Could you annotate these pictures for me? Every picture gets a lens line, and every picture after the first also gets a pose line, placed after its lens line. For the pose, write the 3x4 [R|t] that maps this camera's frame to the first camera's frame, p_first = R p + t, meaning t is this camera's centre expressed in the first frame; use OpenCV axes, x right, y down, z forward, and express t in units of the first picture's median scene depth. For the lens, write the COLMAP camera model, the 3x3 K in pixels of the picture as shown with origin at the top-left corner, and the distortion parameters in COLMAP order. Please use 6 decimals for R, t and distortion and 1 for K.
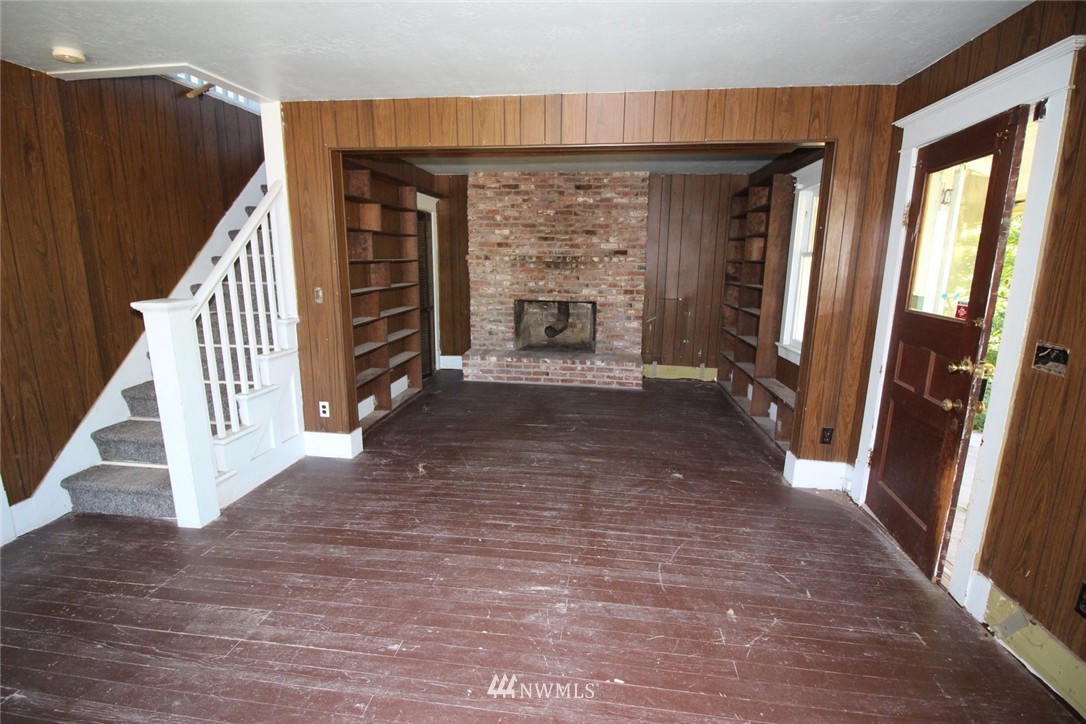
lens RADIAL K [[507.2, 0, 539.9], [0, 507.2, 361.9], [0, 0, 1]] dist [-0.010837, -0.003866]
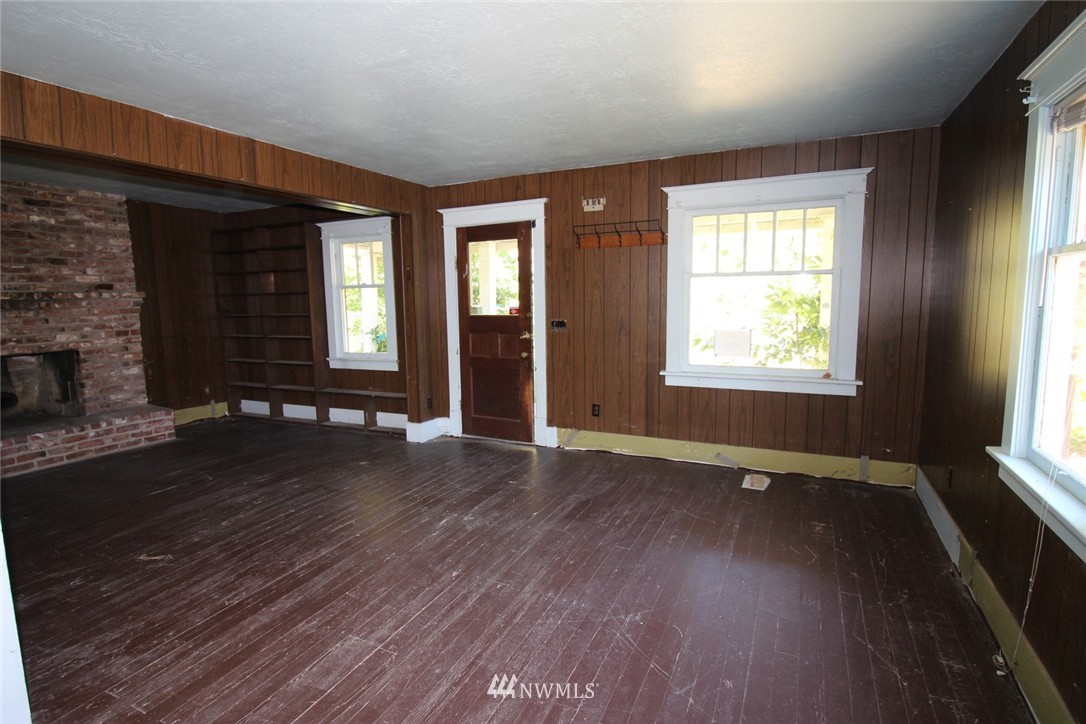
lens RADIAL K [[555.0, 0, 541.8], [0, 555.0, 359.9], [0, 0, 1]] dist [-0.007441, -0.003474]
pose [[0.300558, -0.127685, 0.945178, -0.833690], [0.207249, 0.976062, 0.065953, -0.019202], [-0.930974, 0.176064, 0.319826, 0.118708]]
